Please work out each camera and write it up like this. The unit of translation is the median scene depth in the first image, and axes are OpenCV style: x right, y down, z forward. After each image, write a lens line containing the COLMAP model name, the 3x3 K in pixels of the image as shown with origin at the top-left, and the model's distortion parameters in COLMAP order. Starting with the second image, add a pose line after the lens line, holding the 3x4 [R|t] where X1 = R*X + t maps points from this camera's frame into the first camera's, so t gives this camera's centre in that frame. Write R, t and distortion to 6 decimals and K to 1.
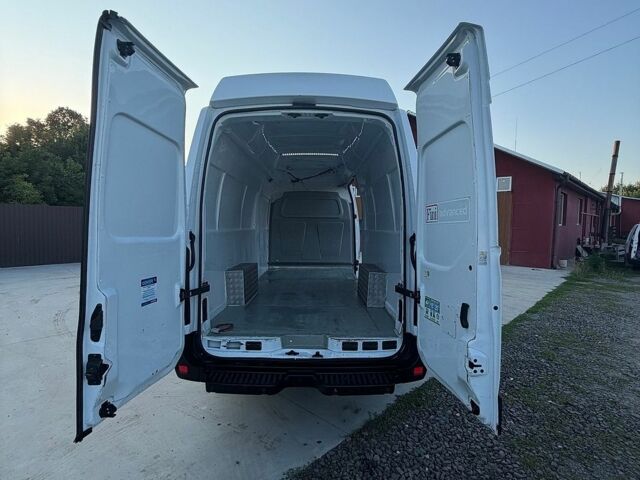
lens RADIAL K [[832.6, 0, 320.0], [0, 832.6, 240.0], [0, 0, 1]] dist [0.130002, 0.001982]
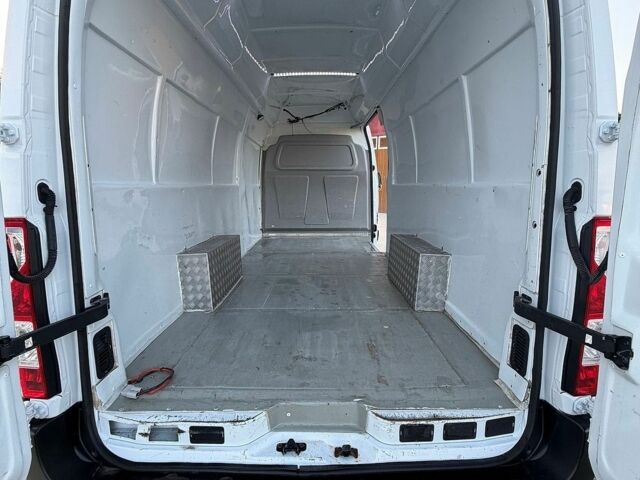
lens RADIAL K [[395.3, 0, 320.4], [0, 395.3, 252.0], [0, 0, 1]] dist [0.001372, 0.000443]
pose [[0.999550, -0.014316, 0.026375, -0.019429], [0.010618, 0.990742, 0.135341, -0.001432], [-0.028069, -0.135000, 0.990448, 0.723553]]
